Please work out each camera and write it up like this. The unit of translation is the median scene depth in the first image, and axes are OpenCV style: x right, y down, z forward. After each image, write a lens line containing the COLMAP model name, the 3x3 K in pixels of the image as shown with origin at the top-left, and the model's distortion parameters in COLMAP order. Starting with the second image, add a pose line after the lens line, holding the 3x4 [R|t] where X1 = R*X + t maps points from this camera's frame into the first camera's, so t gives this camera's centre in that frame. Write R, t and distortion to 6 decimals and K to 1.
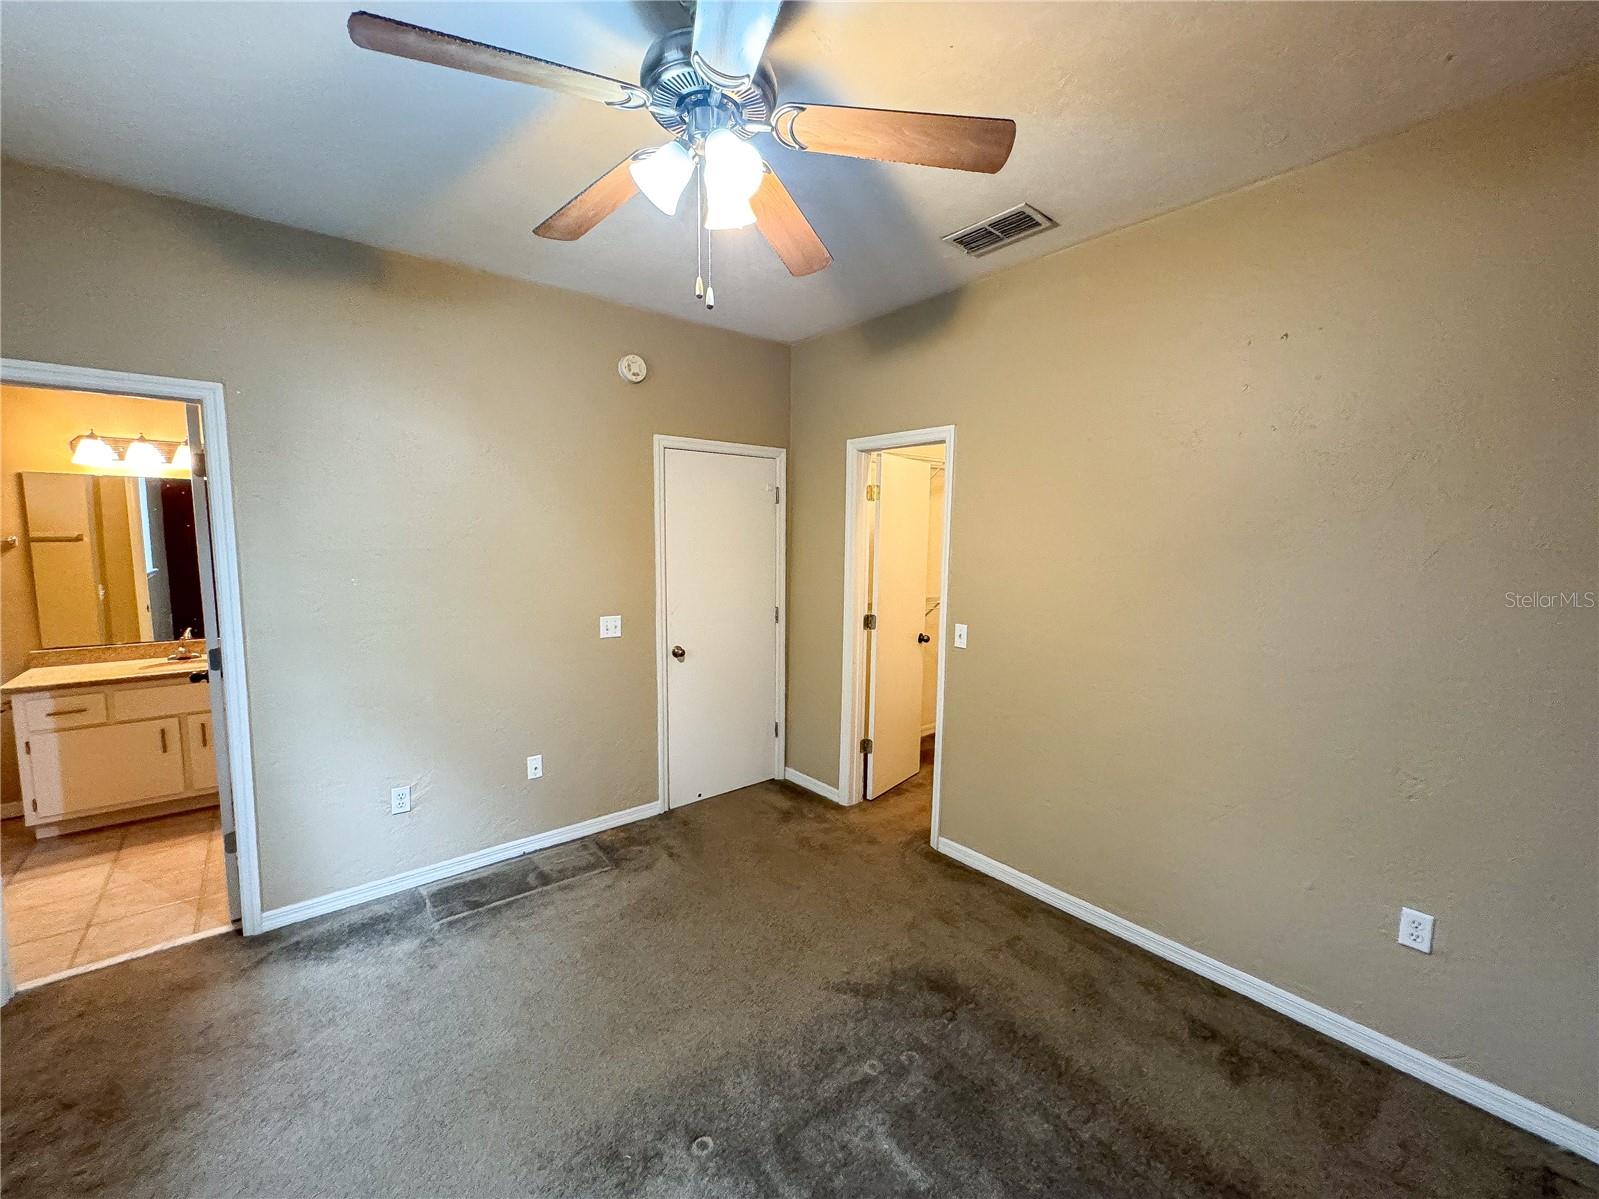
lens RADIAL K [[640.7, 0, 799.3], [0, 640.7, 604.2], [0, 0, 1]] dist [-0.000416, -0.000150]
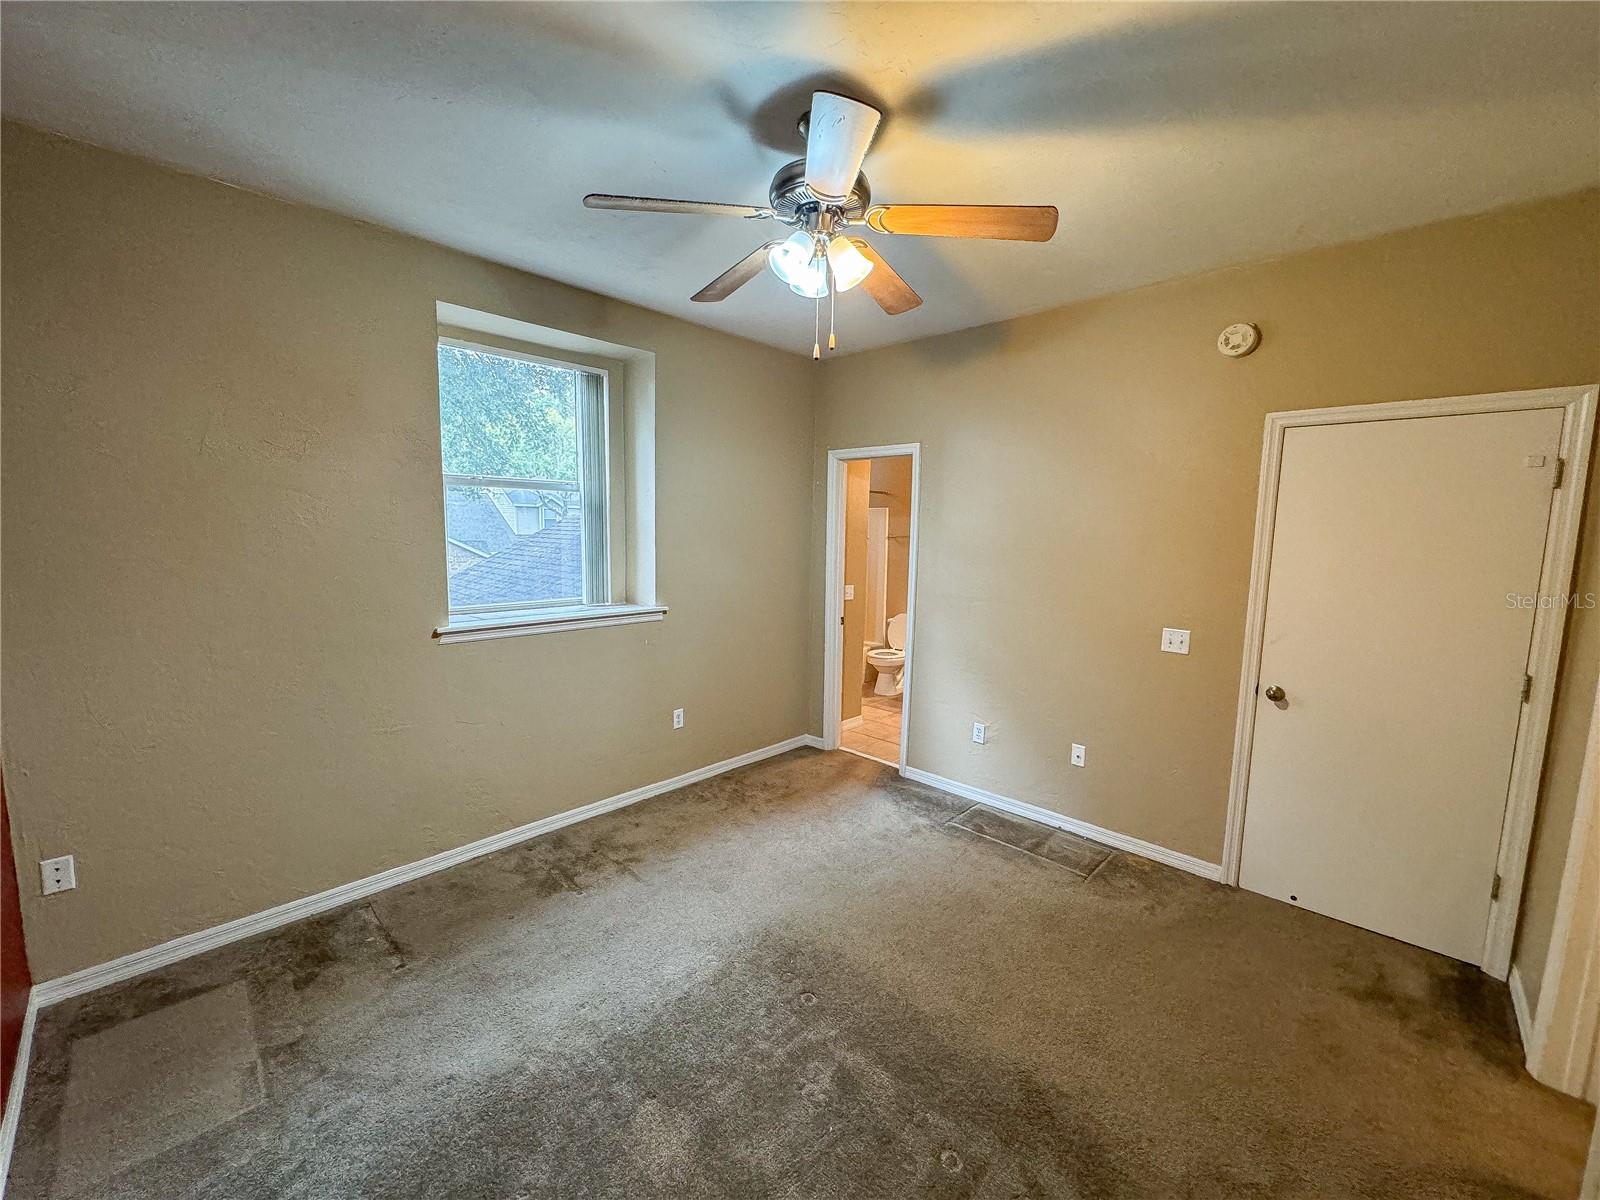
lens RADIAL K [[638.5, 0, 799.7], [0, 638.5, 601.4], [0, 0, 1]] dist [-0.000854, 0.000095]
pose [[0.116214, 0.110612, -0.987046, 0.542096], [-0.119991, 0.988064, 0.096599, -0.044319], [0.985949, 0.107211, 0.128100, 0.374120]]
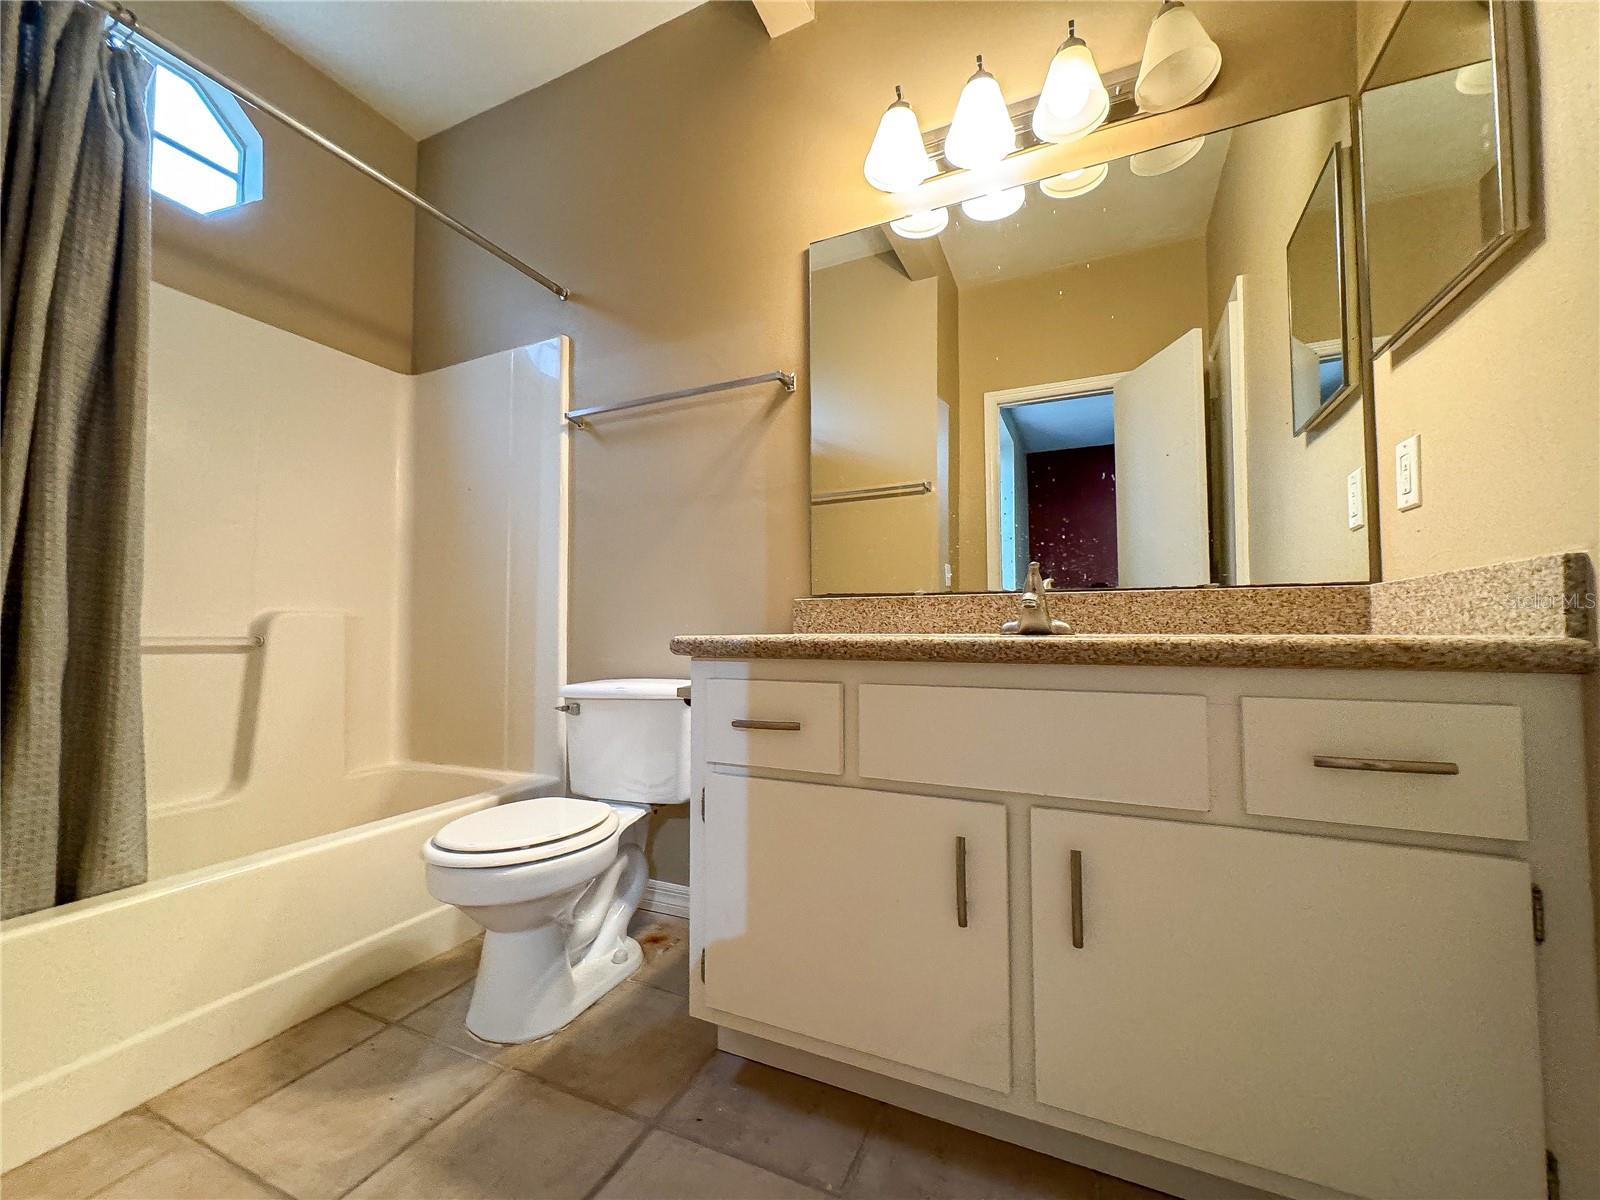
lens RADIAL K [[631.2, 0, 782.8], [0, 631.2, 605.8], [0, 0, 1]] dist [0.063593, -0.000032]
pose [[0.402933, -0.043204, -0.914209, -0.815549], [-0.093262, 0.991747, -0.087973, 0.132987], [0.910465, 0.120709, 0.395579, 0.860866]]
